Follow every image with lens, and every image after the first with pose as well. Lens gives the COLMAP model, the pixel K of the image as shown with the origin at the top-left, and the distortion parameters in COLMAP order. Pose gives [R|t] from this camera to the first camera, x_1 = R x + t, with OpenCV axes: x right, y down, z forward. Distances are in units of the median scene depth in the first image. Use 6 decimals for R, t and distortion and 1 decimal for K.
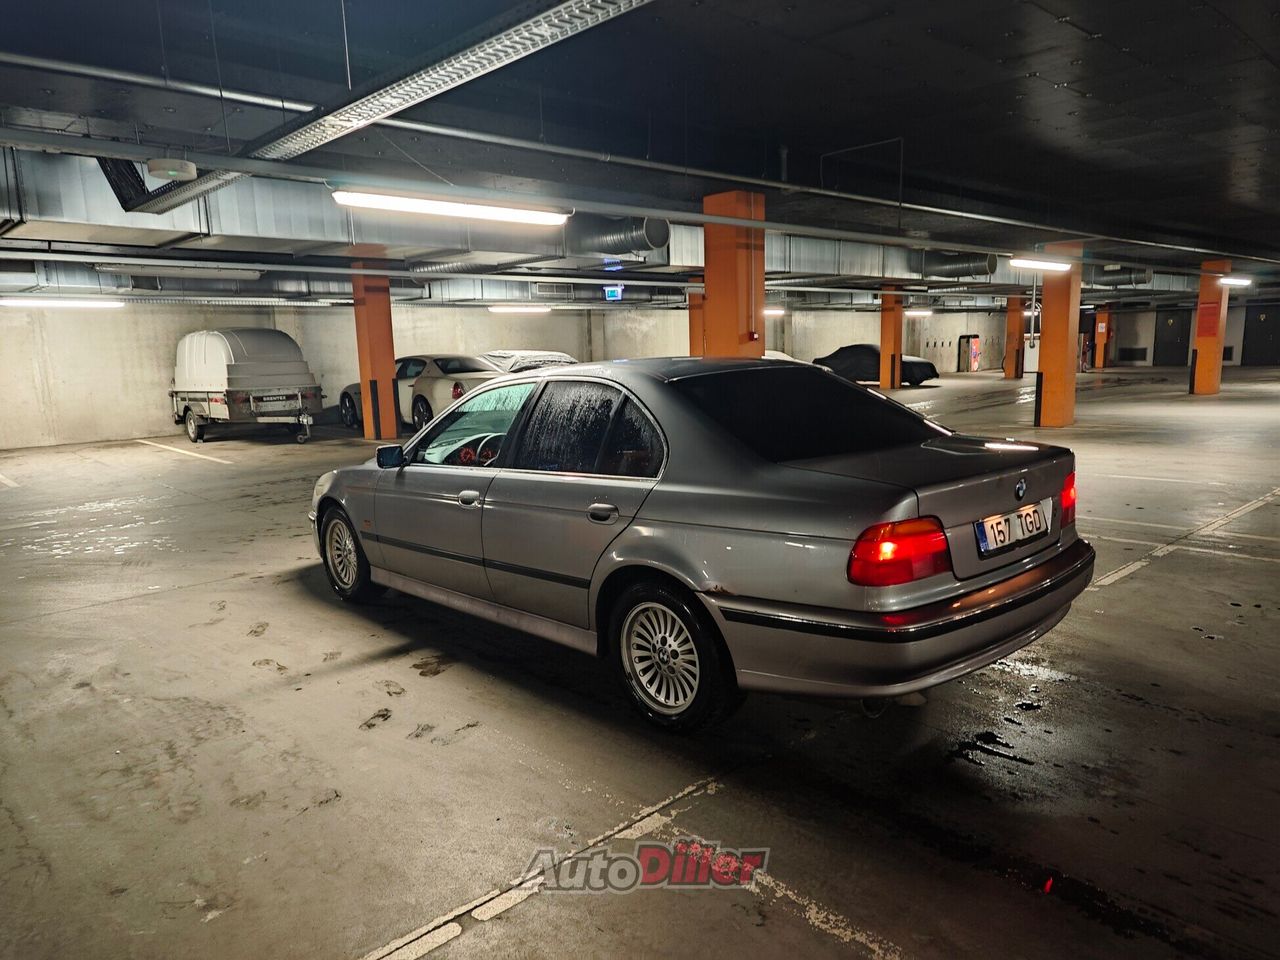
lens RADIAL K [[868.3, 0, 656.6], [0, 868.3, 454.6], [0, 0, 1]] dist [0.069672, 0.002293]
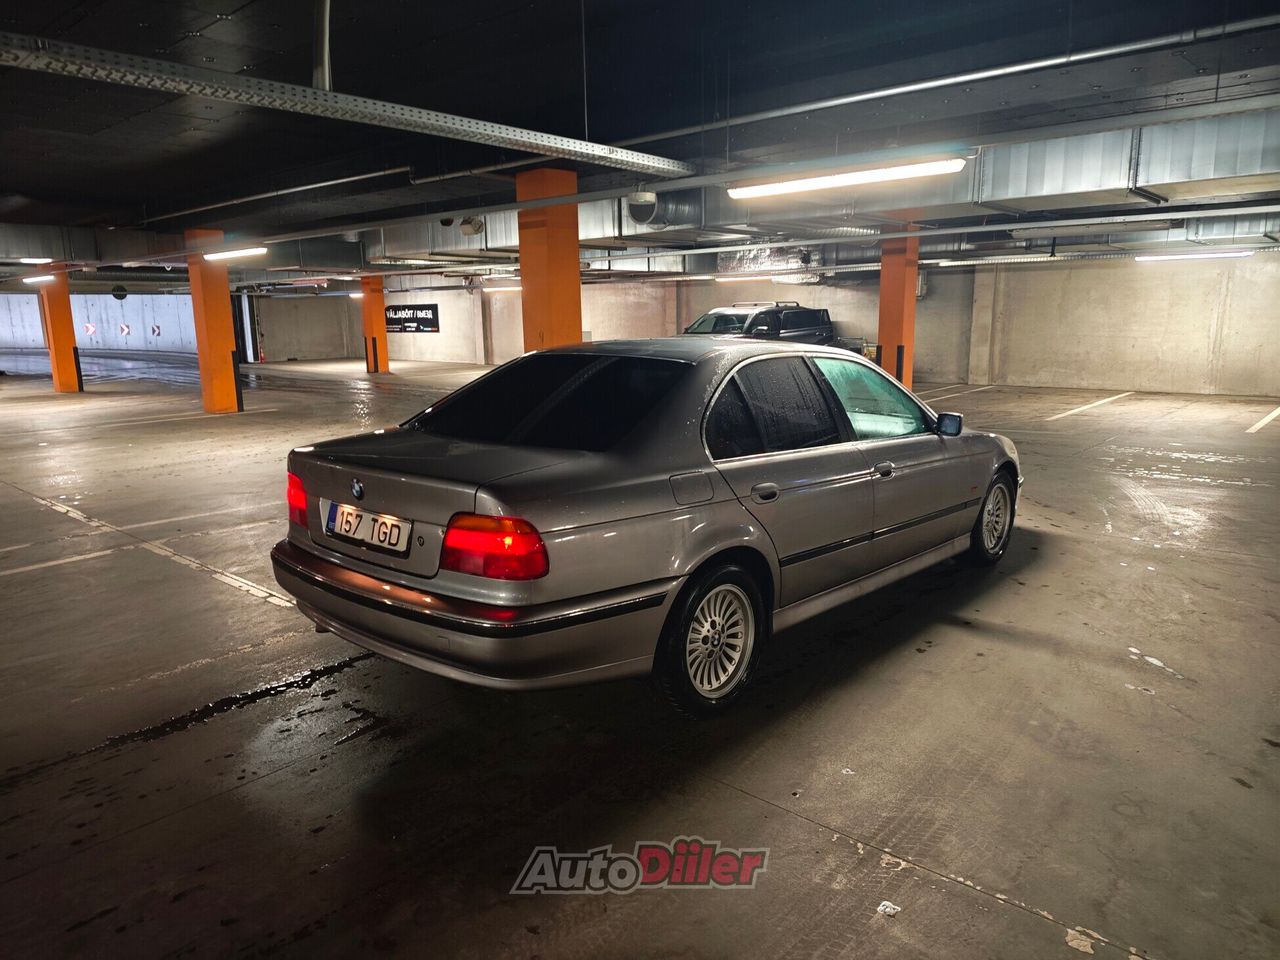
lens RADIAL K [[872.1, 0, 640.8], [0, 872.1, 504.2], [0, 0, 1]] dist [0.056560, -0.085191]
pose [[0.090230, 0.232598, -0.968378, 1.257218], [-0.112569, 0.968495, 0.222137, -0.173806], [0.989539, 0.088966, 0.113571, 1.102862]]
